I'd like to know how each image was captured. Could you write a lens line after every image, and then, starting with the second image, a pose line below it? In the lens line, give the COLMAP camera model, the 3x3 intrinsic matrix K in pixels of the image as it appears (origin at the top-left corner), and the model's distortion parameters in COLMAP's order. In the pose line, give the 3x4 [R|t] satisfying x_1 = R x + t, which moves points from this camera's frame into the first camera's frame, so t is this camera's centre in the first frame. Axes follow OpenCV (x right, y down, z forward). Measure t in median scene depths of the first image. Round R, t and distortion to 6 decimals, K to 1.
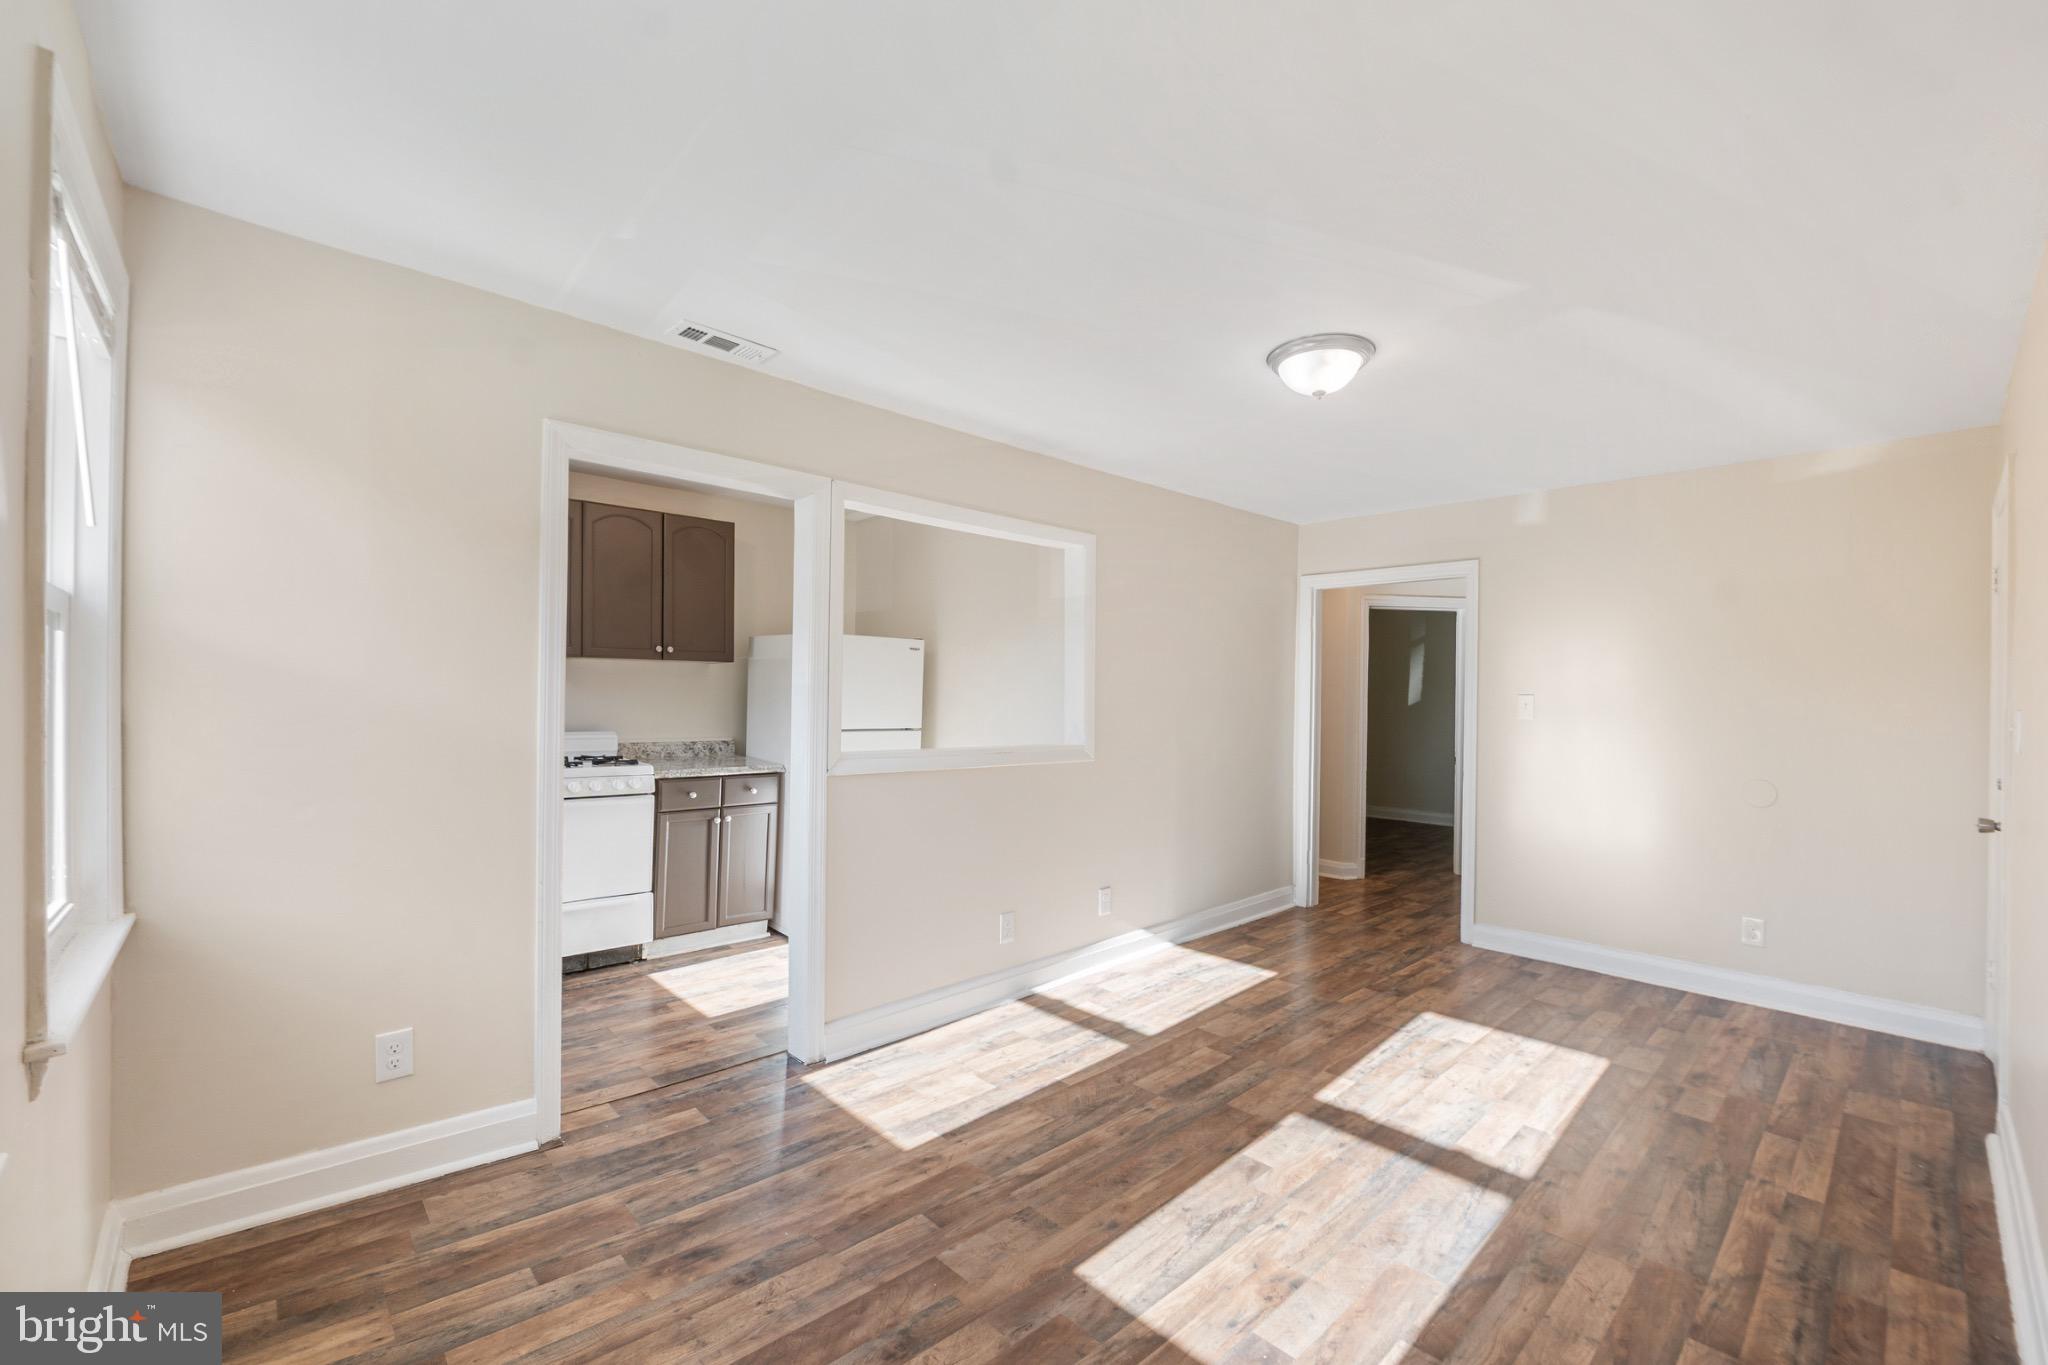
lens RADIAL K [[852.3, 0, 1046.2], [0, 852.3, 694.8], [0, 0, 1]] dist [-0.010701, 0.001447]
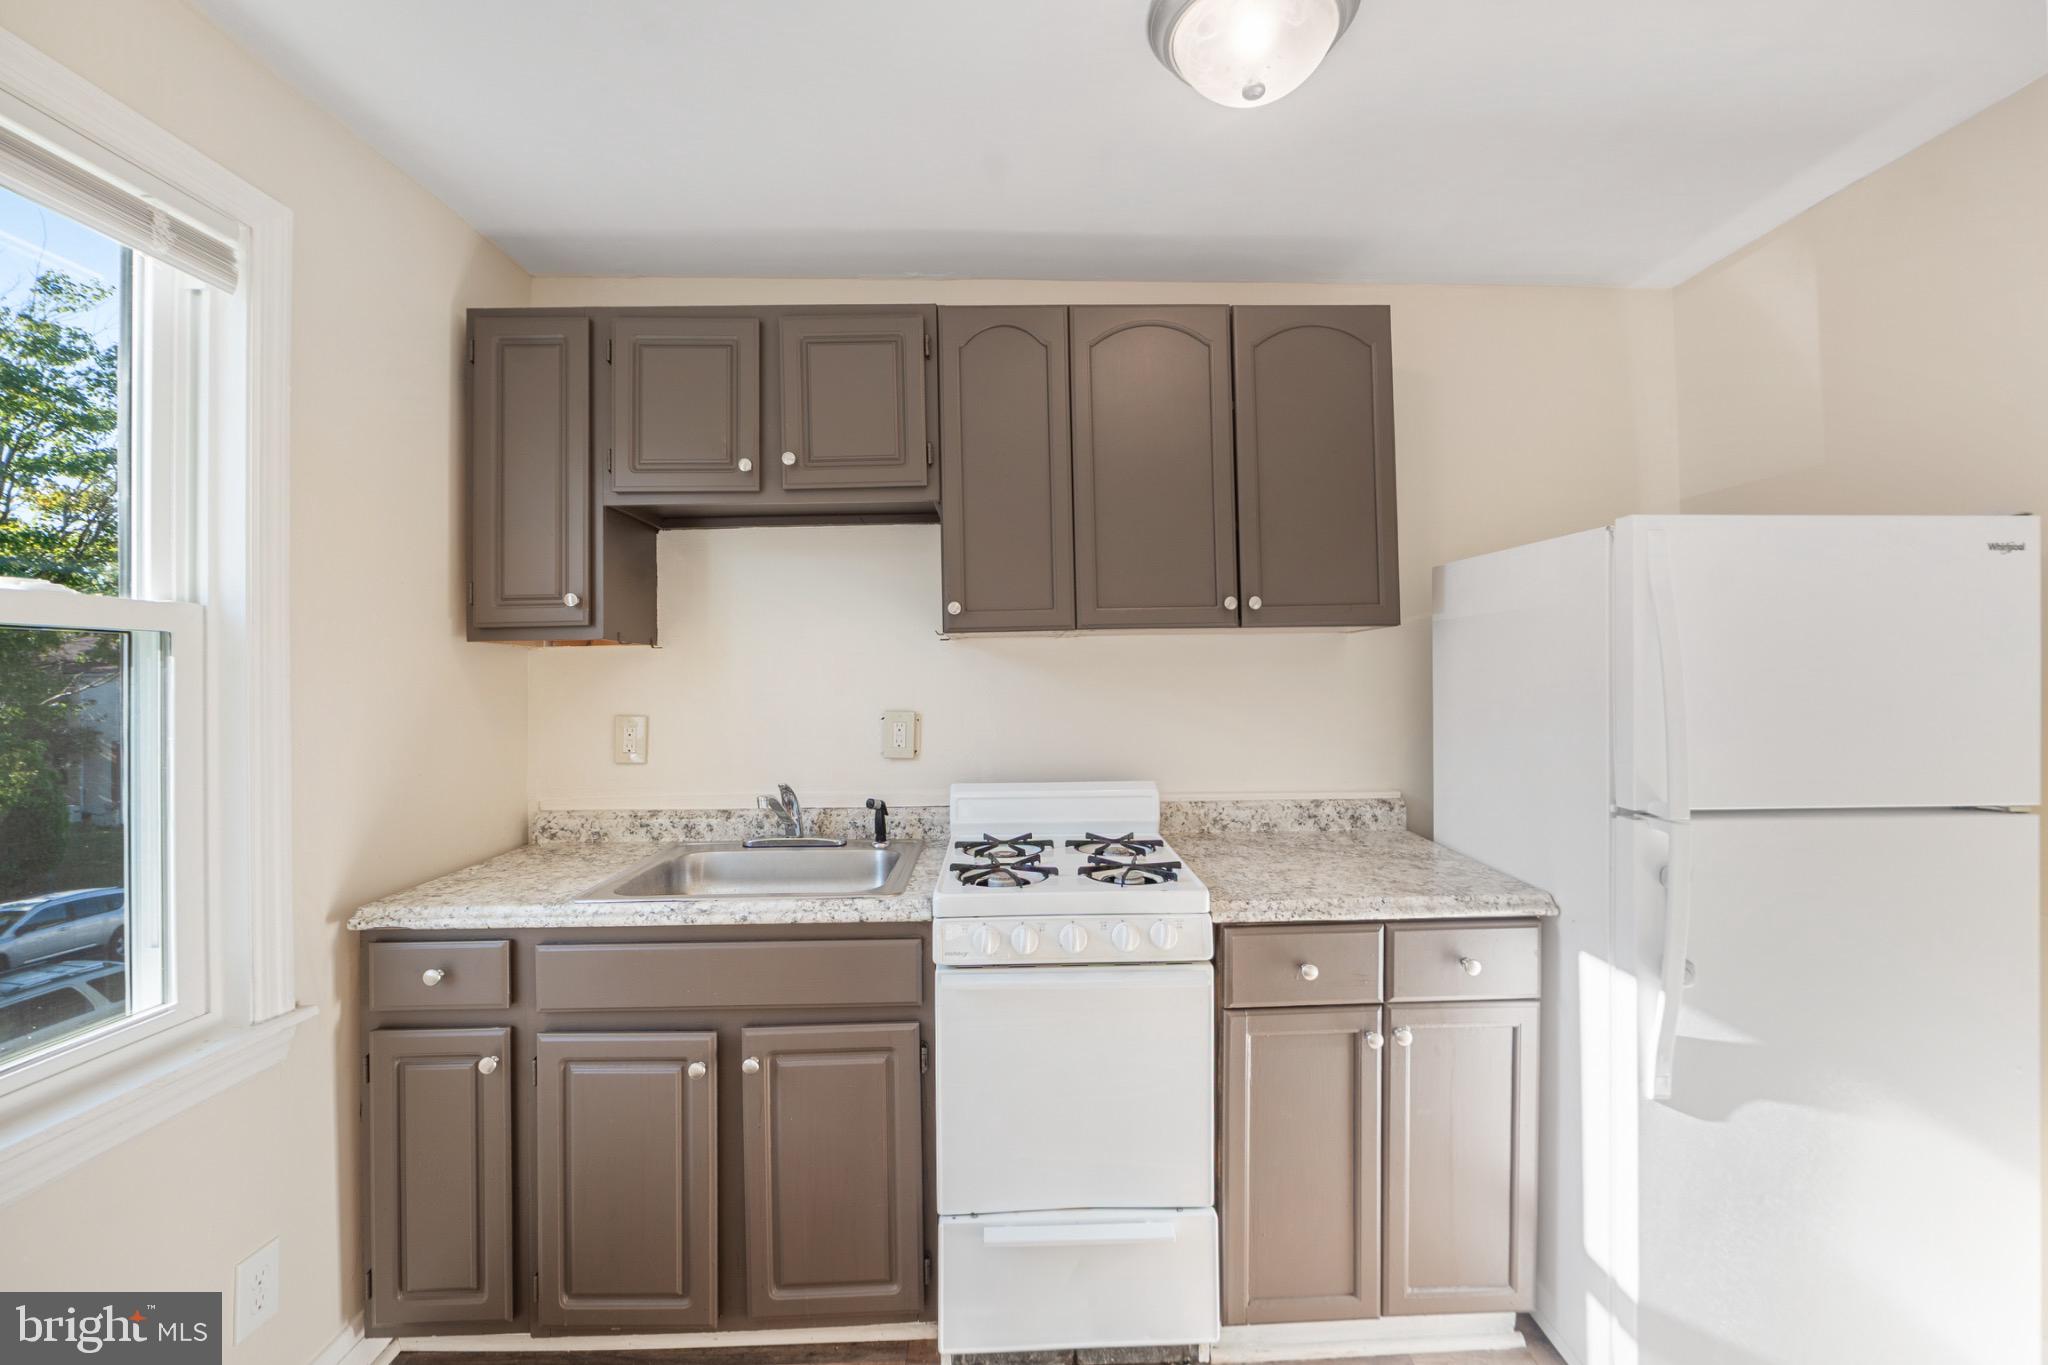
lens RADIAL K [[852.3, 0, 1032.3], [0, 852.3, 662.8], [0, 0, 1]] dist [-0.010701, 0.001447]
pose [[0.737842, -0.034510, -0.674091, -0.300748], [0.023194, 0.999399, -0.025776, -0.017004], [0.674575, 0.003384, 0.738198, 0.778813]]
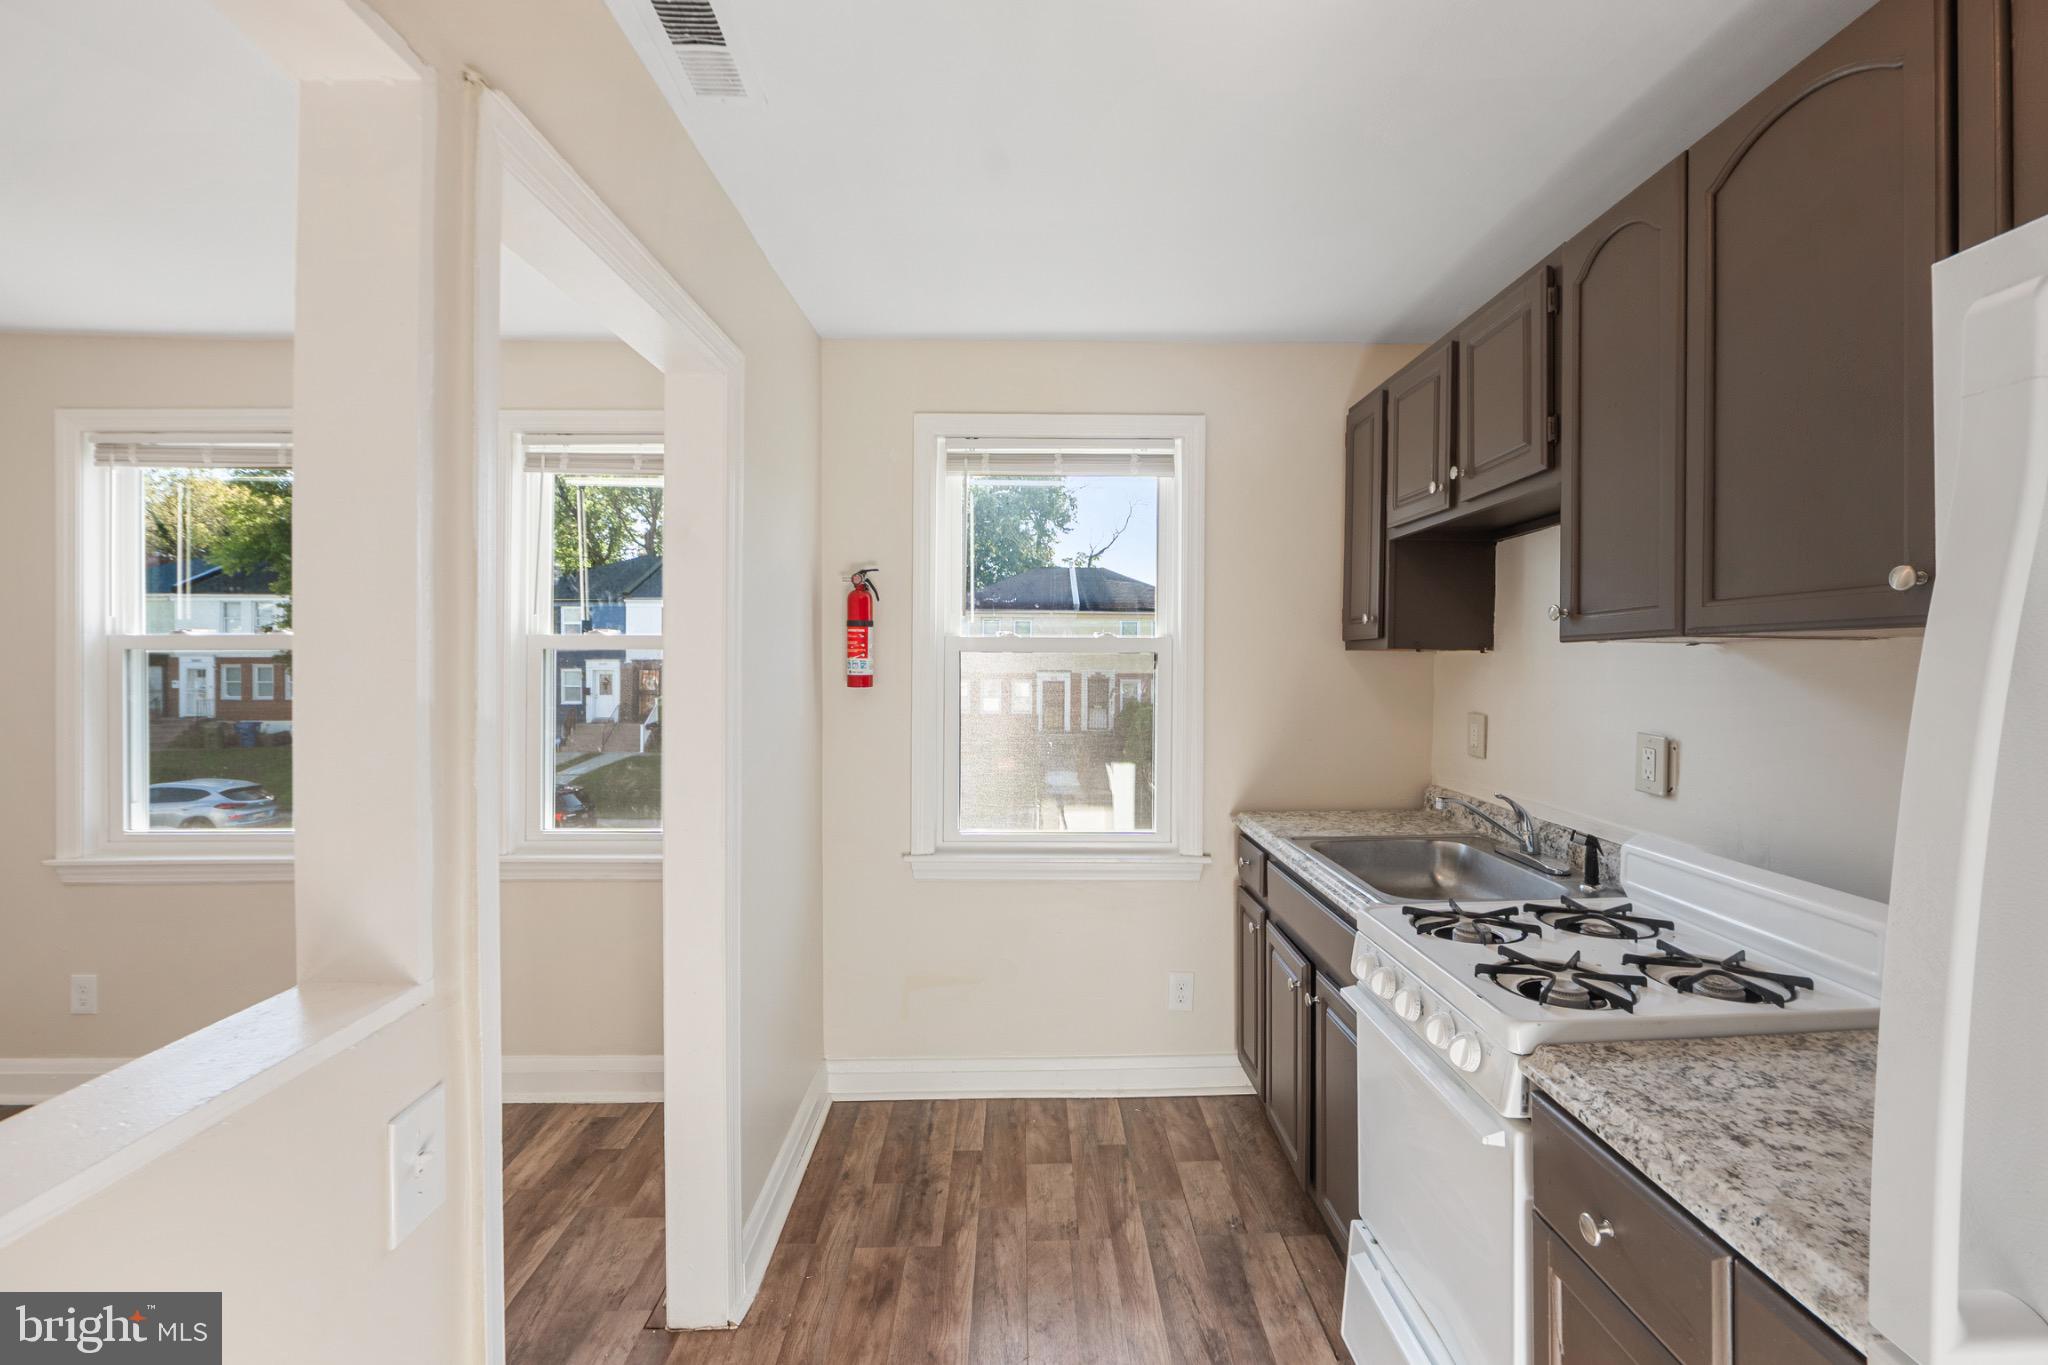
lens RADIAL K [[852.3, 0, 1043.6], [0, 852.3, 662.8], [0, 0, 1]] dist [-0.010701, 0.001447]
pose [[-0.680275, -0.012574, -0.732849, -0.186735], [-0.012485, 0.999907, -0.005567, -0.035176], [0.732851, 0.005362, -0.680368, 1.278807]]
